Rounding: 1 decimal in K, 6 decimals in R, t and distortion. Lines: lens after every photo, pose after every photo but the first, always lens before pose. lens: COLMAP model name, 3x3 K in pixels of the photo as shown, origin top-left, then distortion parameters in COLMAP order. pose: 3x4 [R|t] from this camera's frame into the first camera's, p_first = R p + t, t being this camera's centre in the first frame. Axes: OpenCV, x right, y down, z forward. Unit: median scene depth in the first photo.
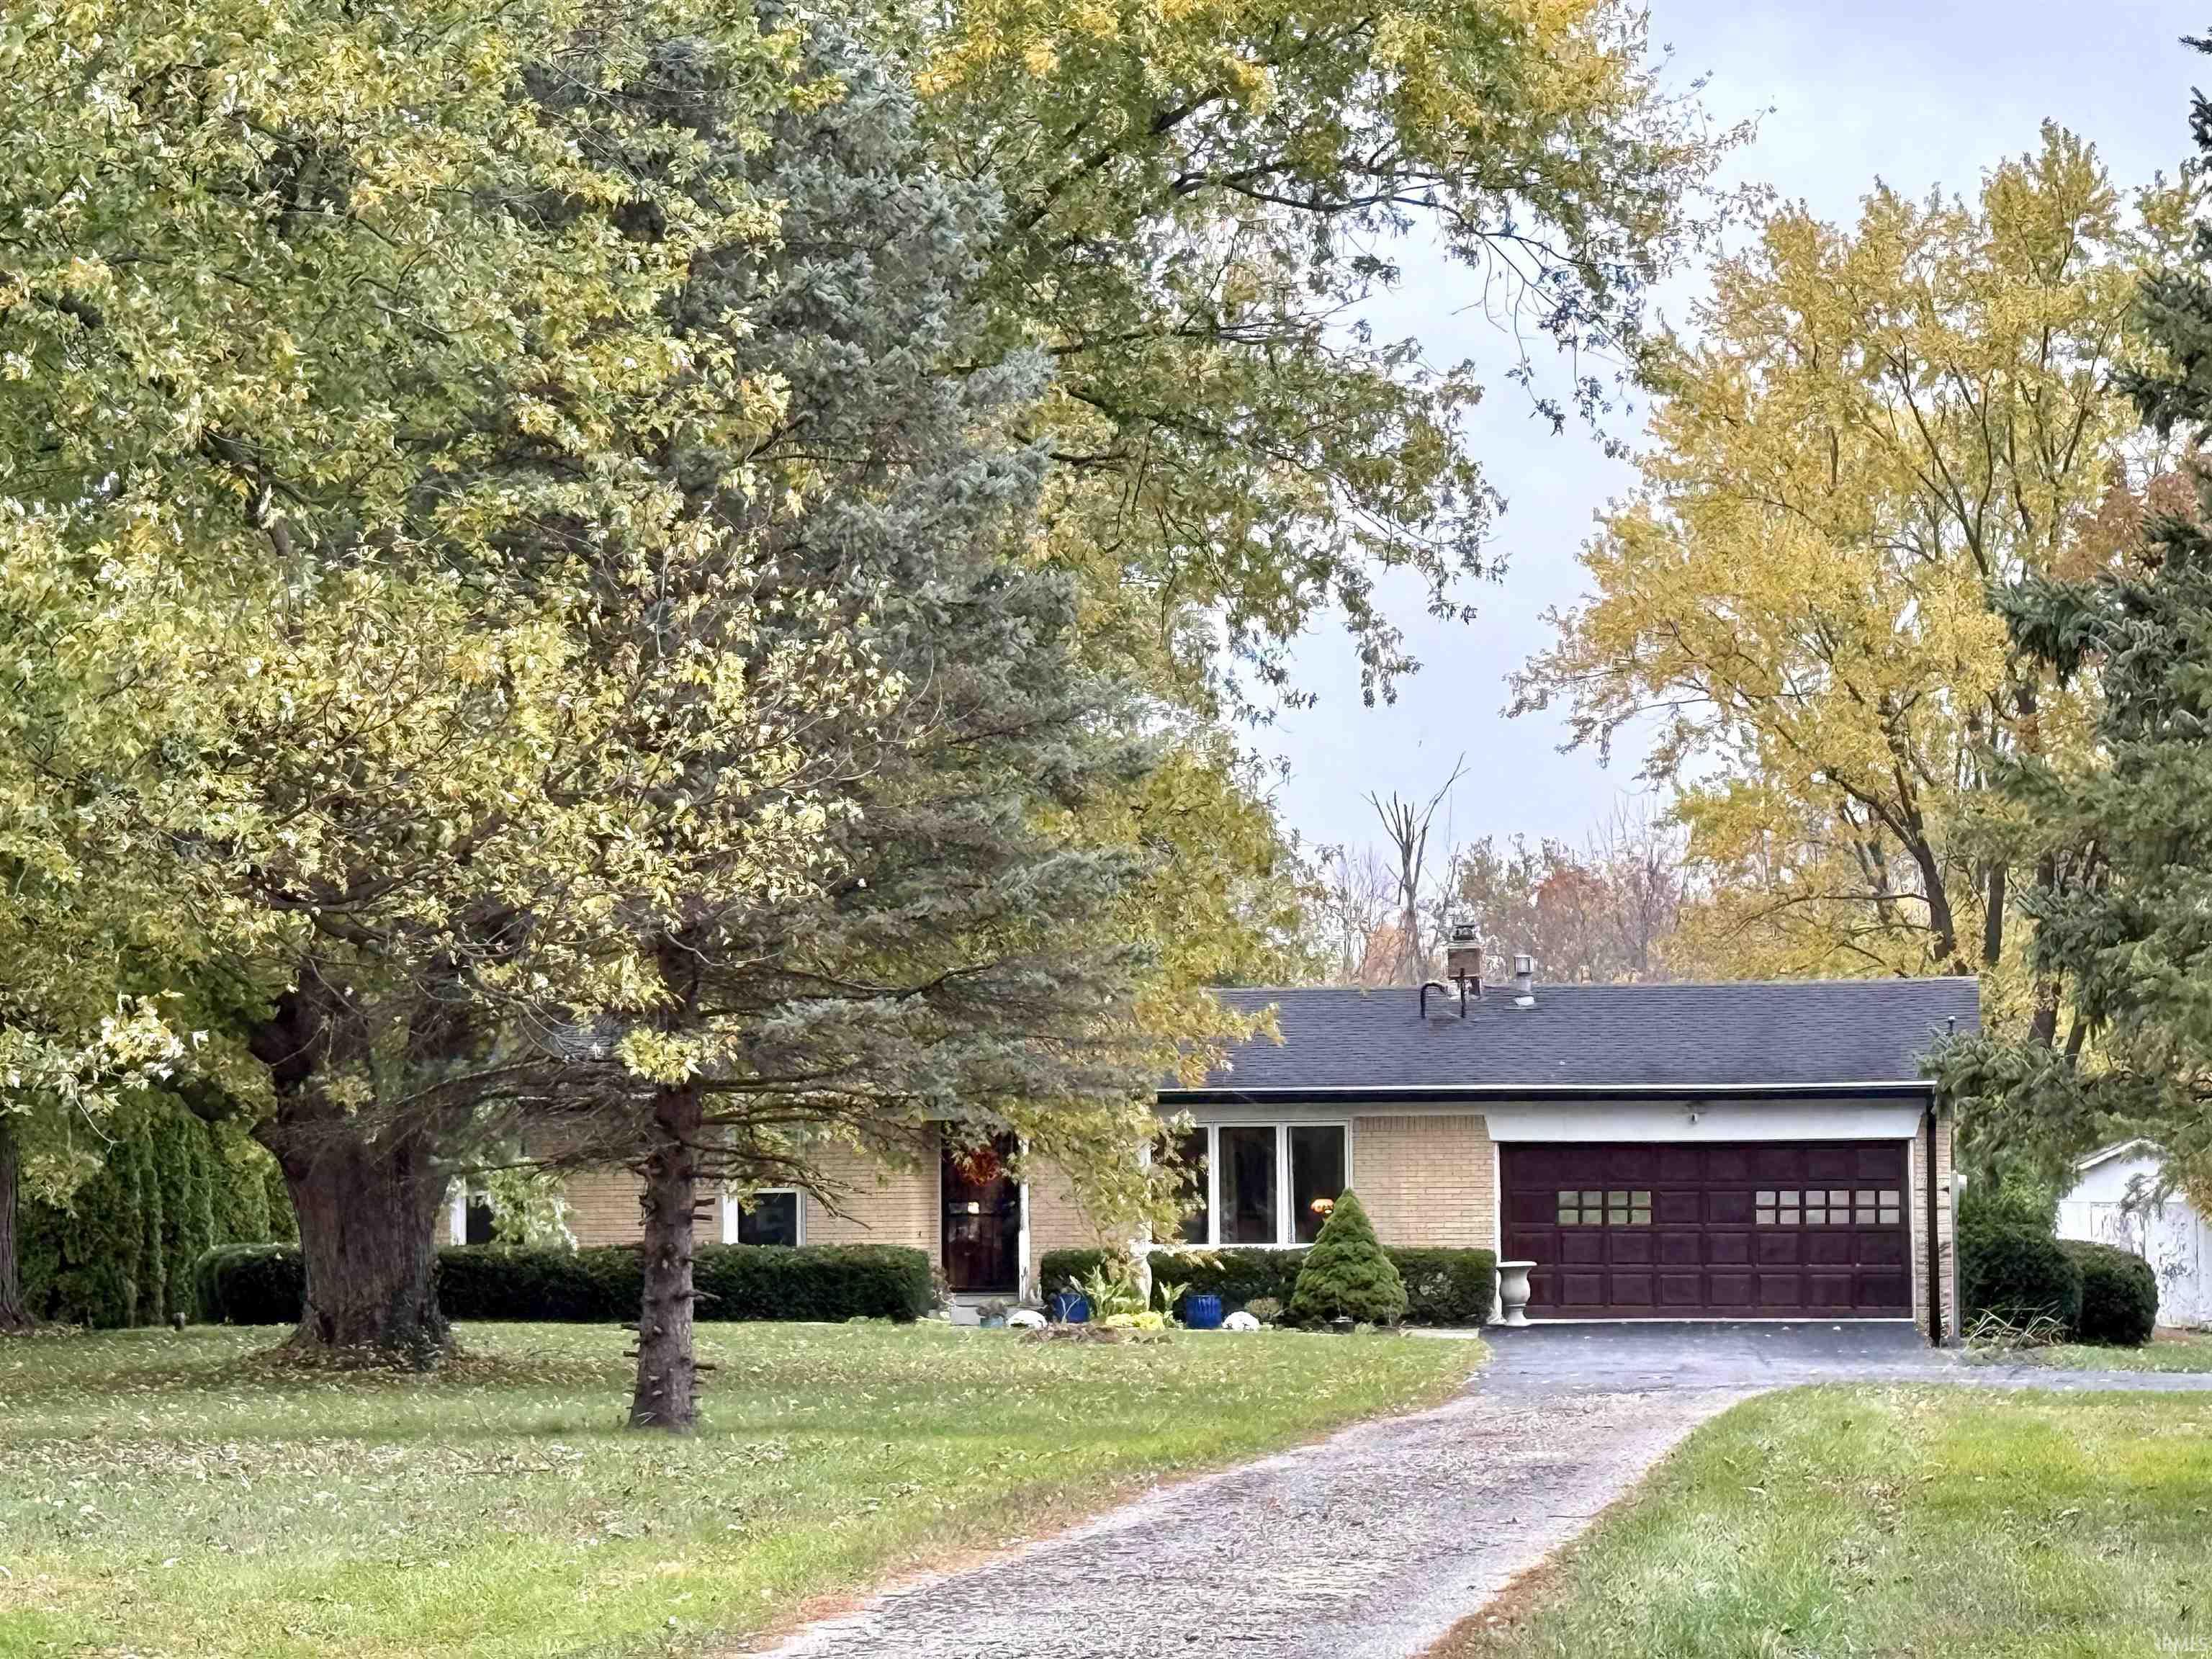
lens RADIAL K [[5996.2, 0, 1106.0], [0, 5996.2, 829.5], [0, 0, 1]] dist [-0.036338, 0.518706]
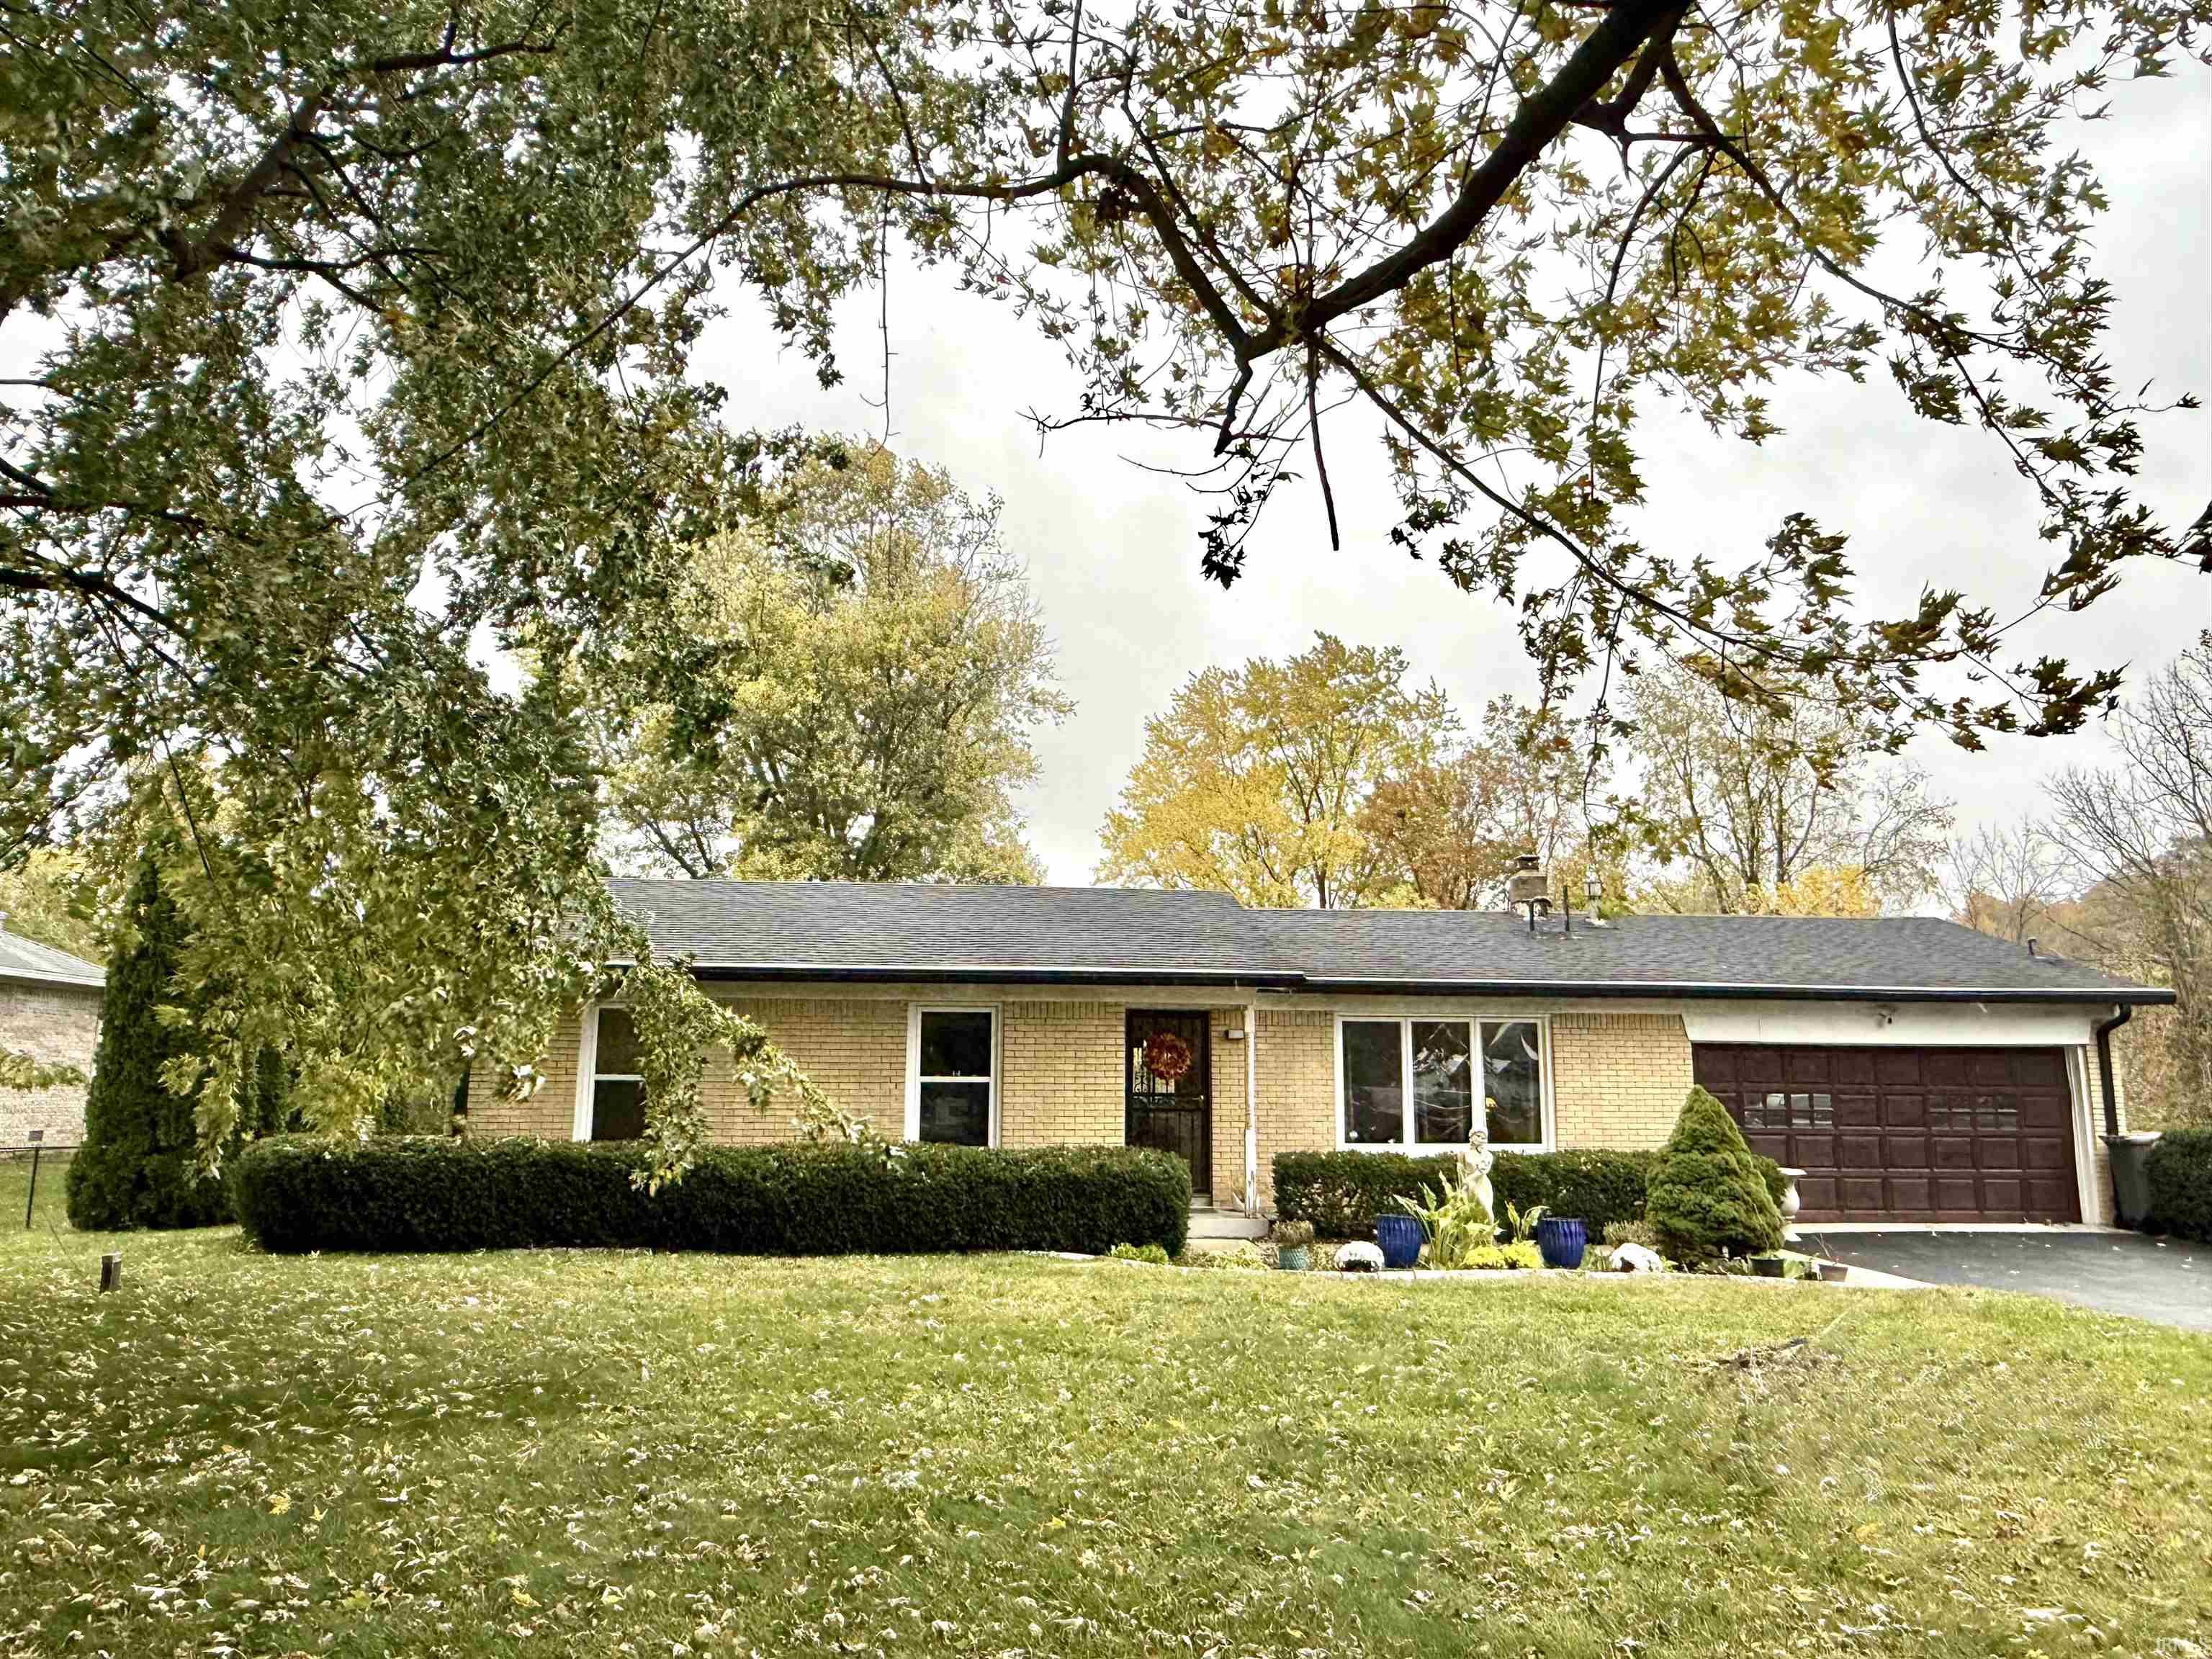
lens RADIAL K [[1479.7, 0, 1106.0], [0, 1479.7, 829.5], [0, 0, 1]] dist [0.031255, 0.000202]
pose [[0.972255, 0.052001, 0.228070, -0.090005], [-0.024880, 0.992436, -0.120218, 0.050966], [-0.232597, 0.111208, 0.966194, 0.807667]]
